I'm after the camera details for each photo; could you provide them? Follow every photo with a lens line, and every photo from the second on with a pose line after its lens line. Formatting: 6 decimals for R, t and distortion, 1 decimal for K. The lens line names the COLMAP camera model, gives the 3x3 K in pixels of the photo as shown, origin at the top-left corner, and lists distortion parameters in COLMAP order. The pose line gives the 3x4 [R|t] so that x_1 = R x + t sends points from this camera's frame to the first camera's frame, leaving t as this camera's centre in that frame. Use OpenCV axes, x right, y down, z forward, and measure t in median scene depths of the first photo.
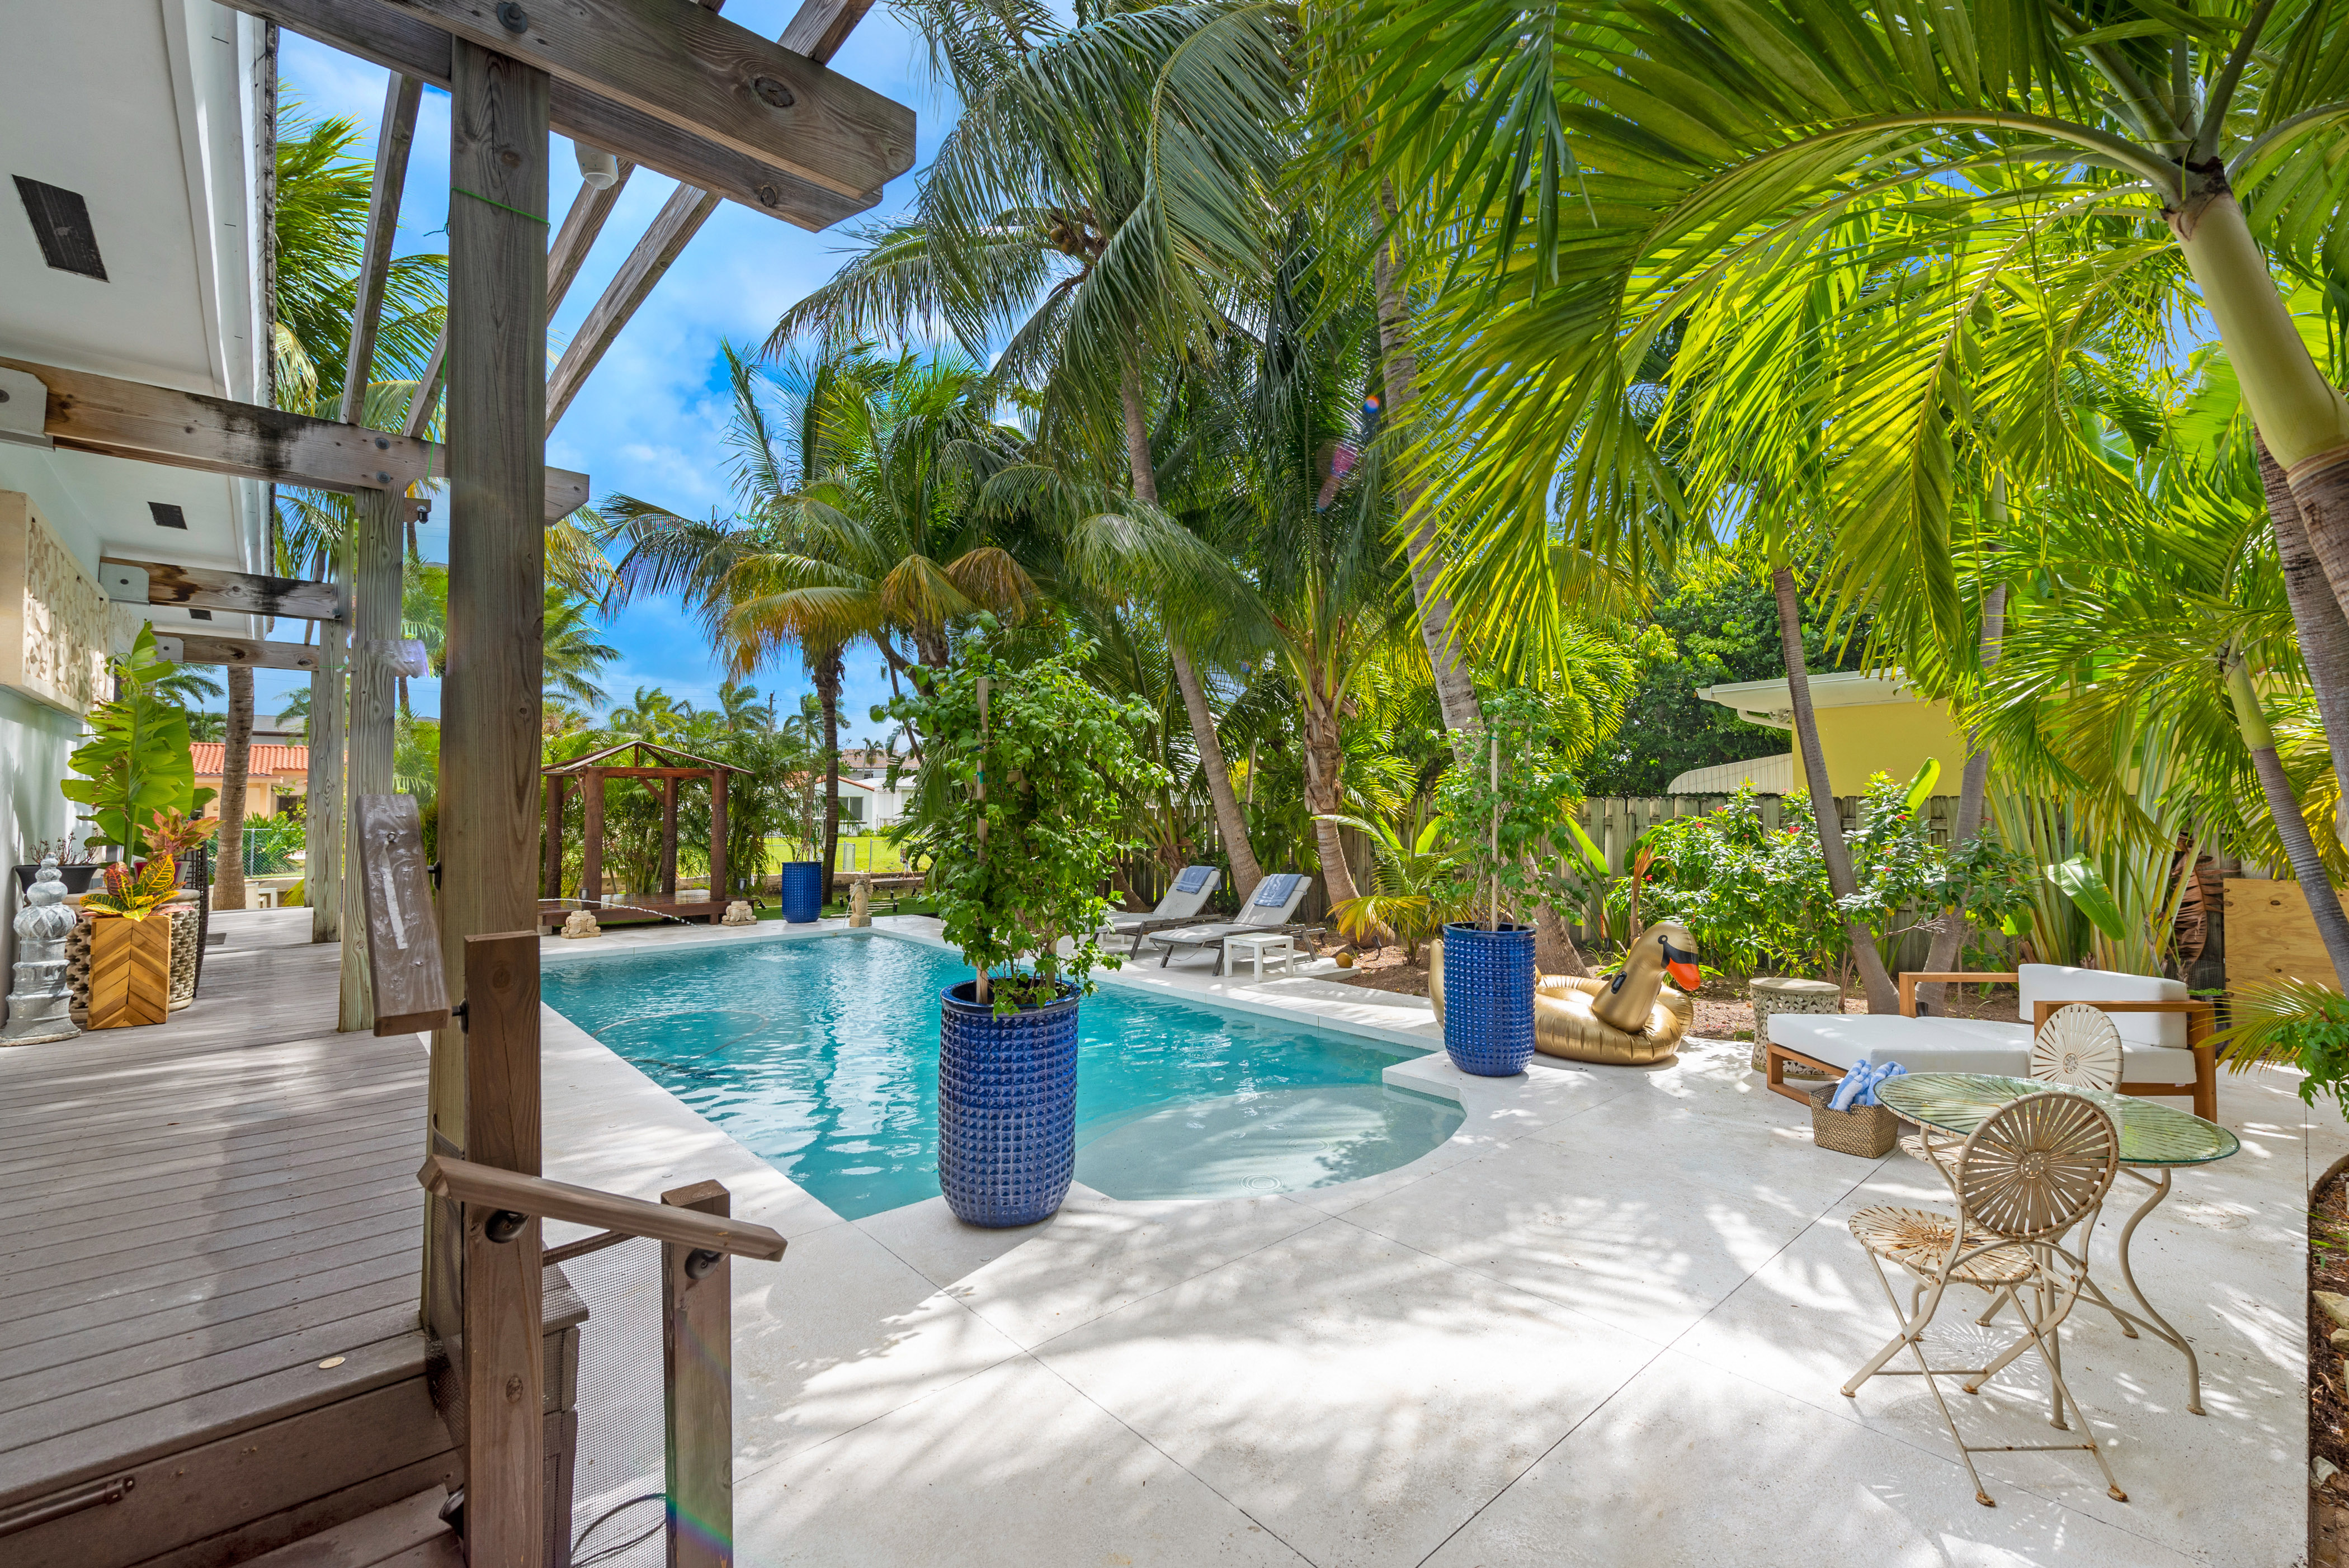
lens RADIAL K [[1014.1, 0, 1174.5], [0, 1014.1, 784.0], [0, 0, 1]] dist [0.010851, -0.000016]
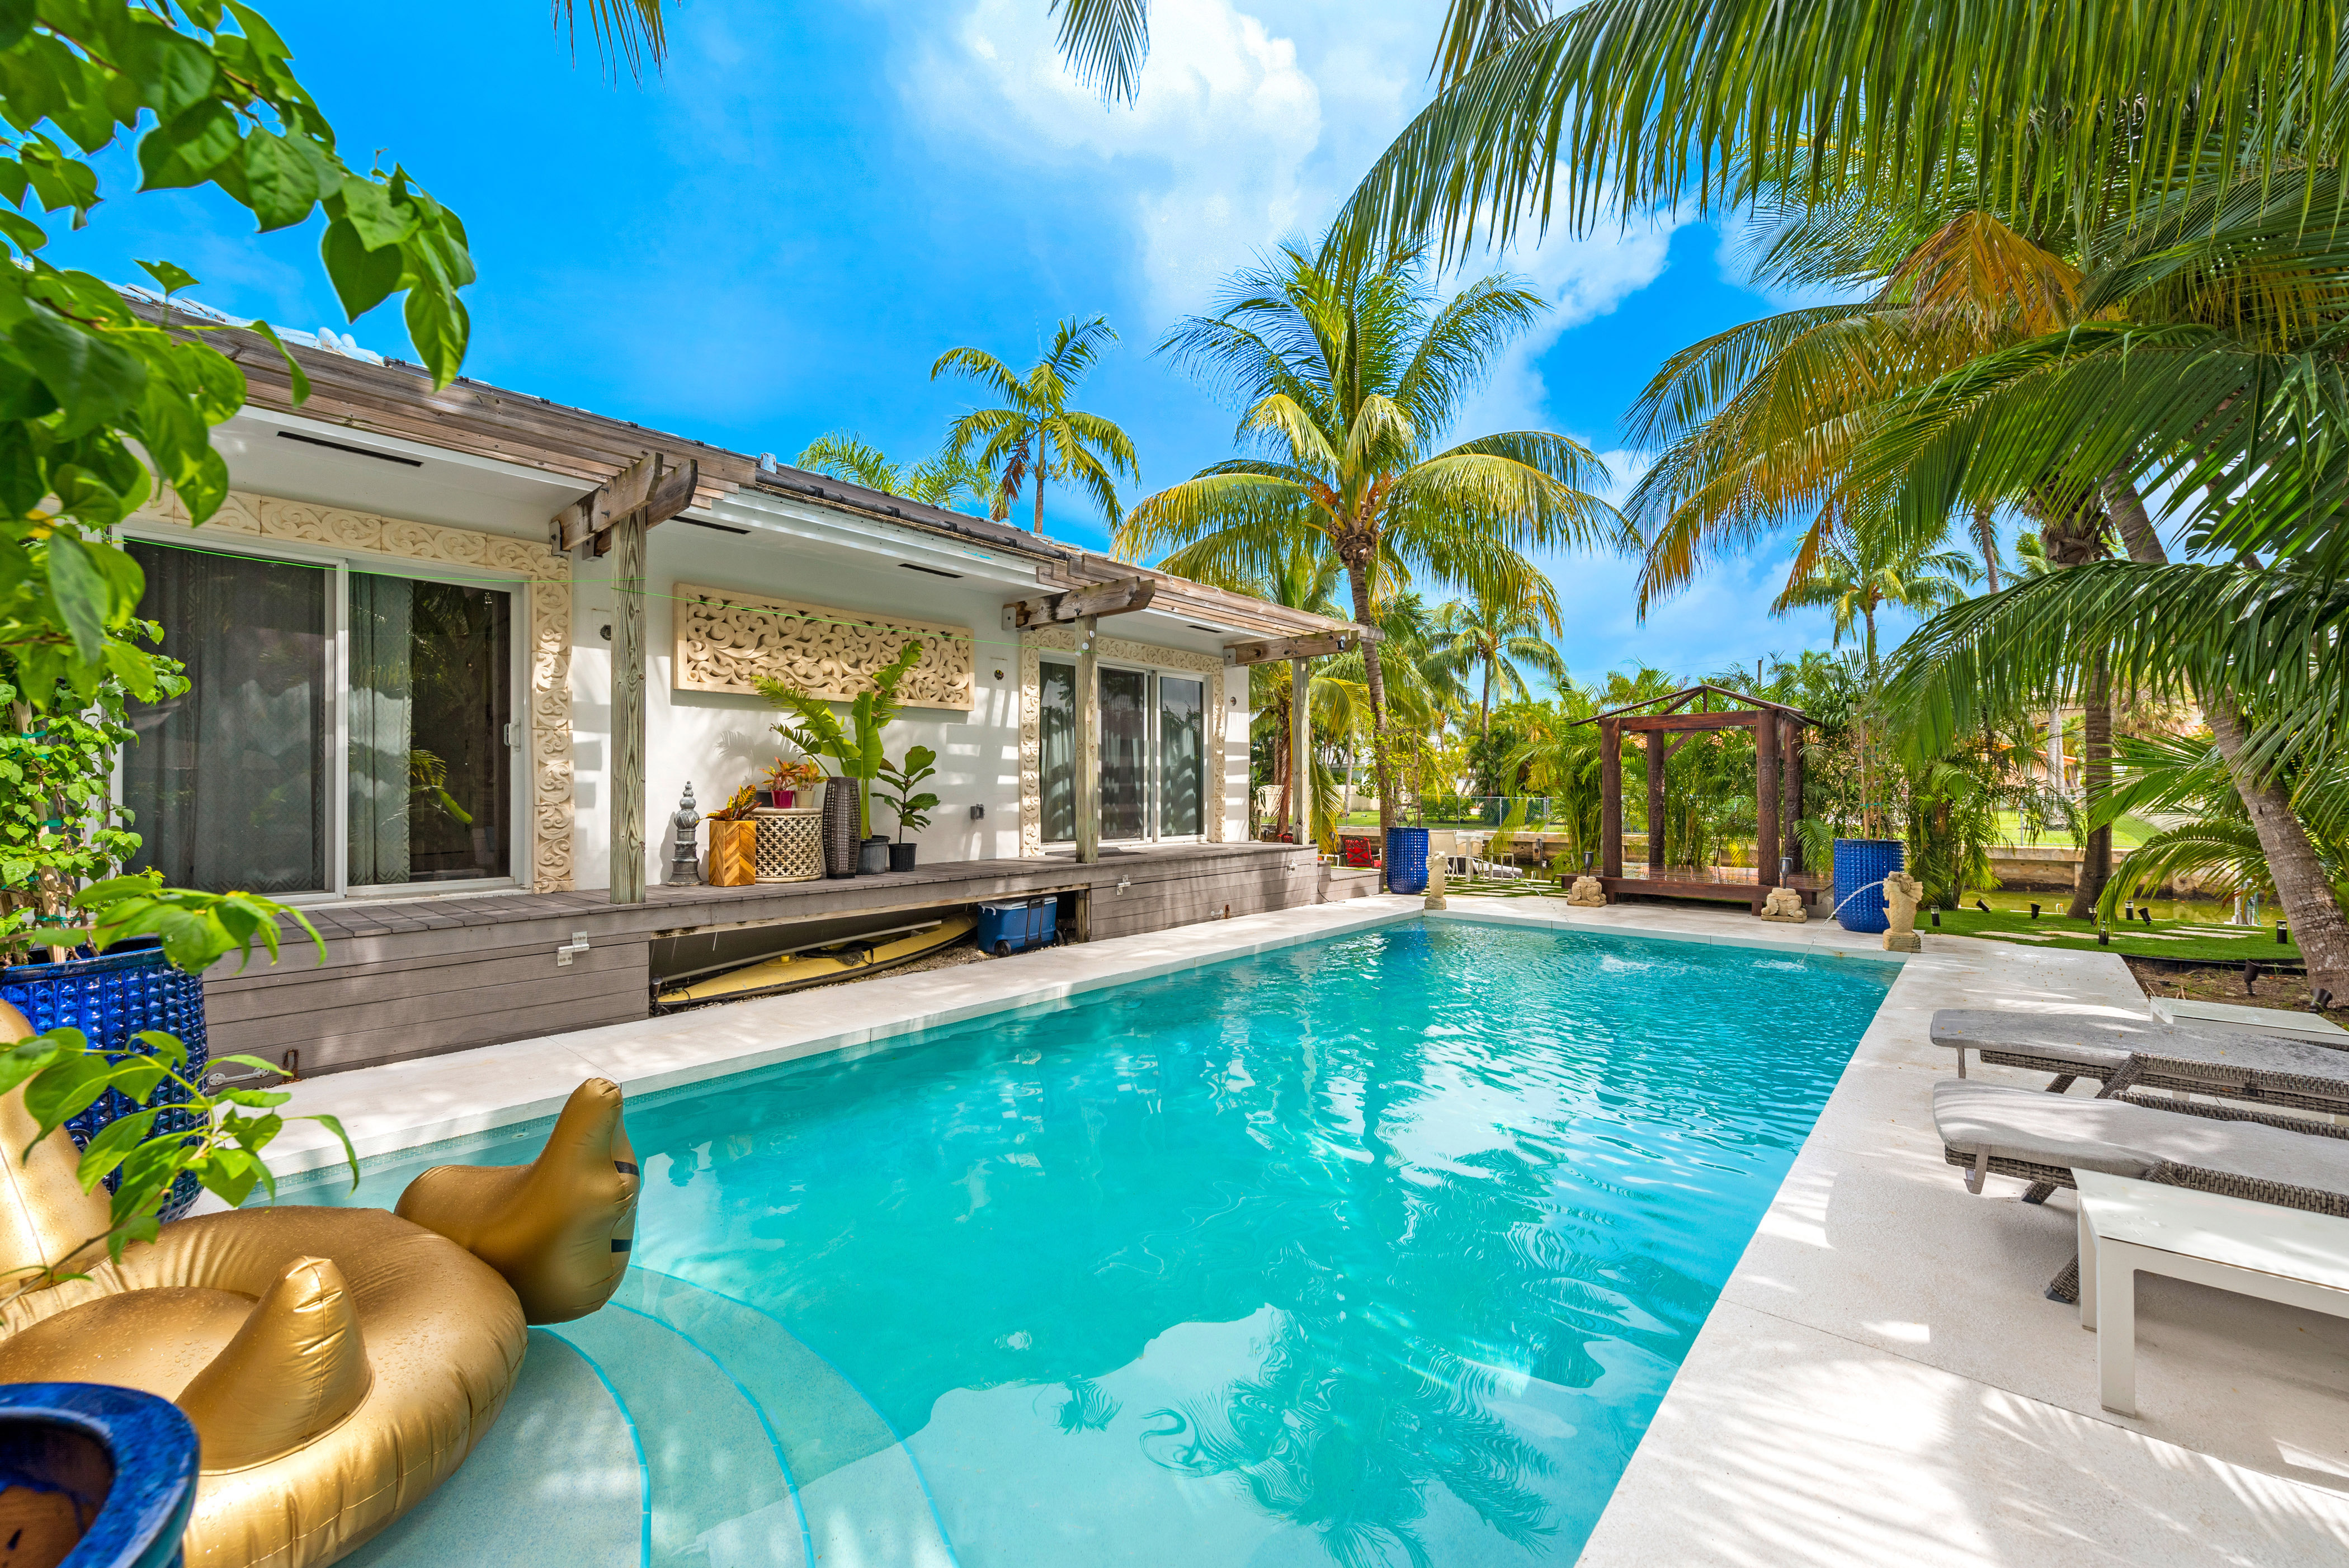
lens RADIAL K [[914.5, 0, 1174.5], [0, 914.5, 784.0], [0, 0, 1]] dist [0.019540, 0.000086]
pose [[0.110385, -0.010003, -0.993839, 0.180228], [0.027846, 0.999588, -0.006968, 0.033434], [0.993499, -0.026906, 0.110618, 0.495050]]
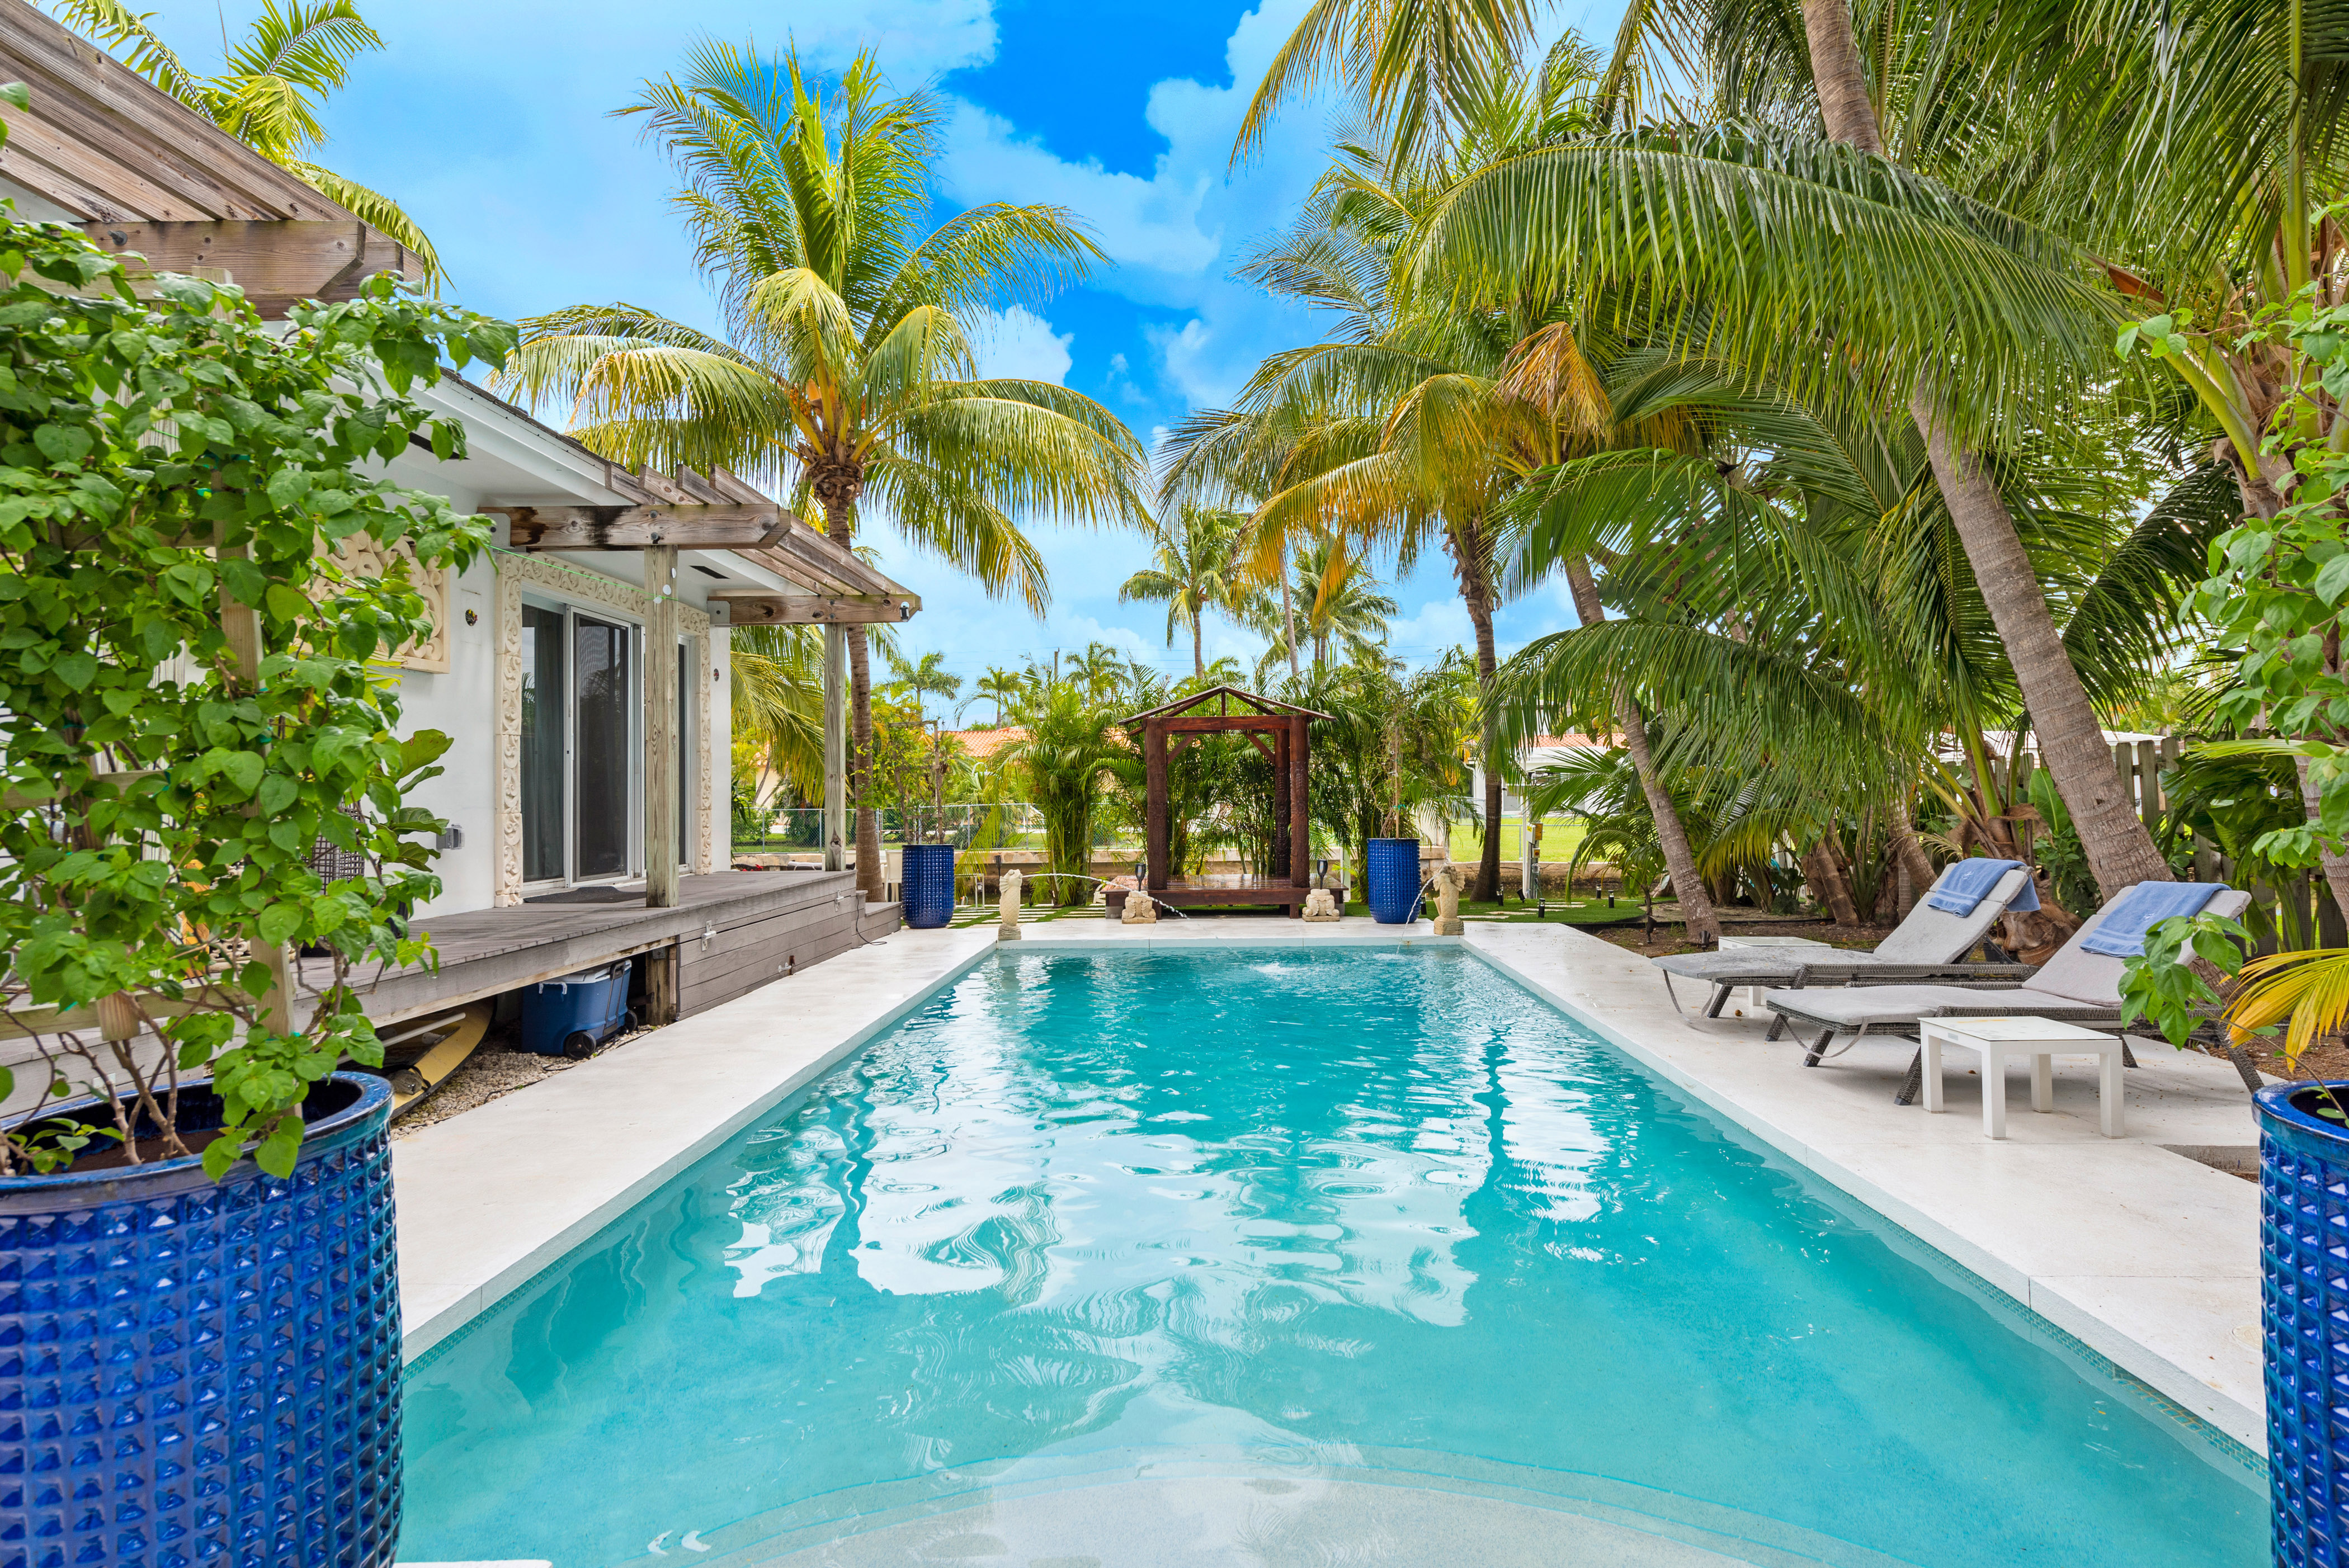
lens RADIAL K [[1225.3, 0, 1174.5], [0, 1225.3, 784.0], [0, 0, 1]] dist [-0.000305, 0.000015]
pose [[0.716228, -0.014177, -0.697722, 0.124302], [0.028587, 0.999550, 0.009036, 0.025988], [0.697281, -0.026418, 0.716311, 0.273635]]
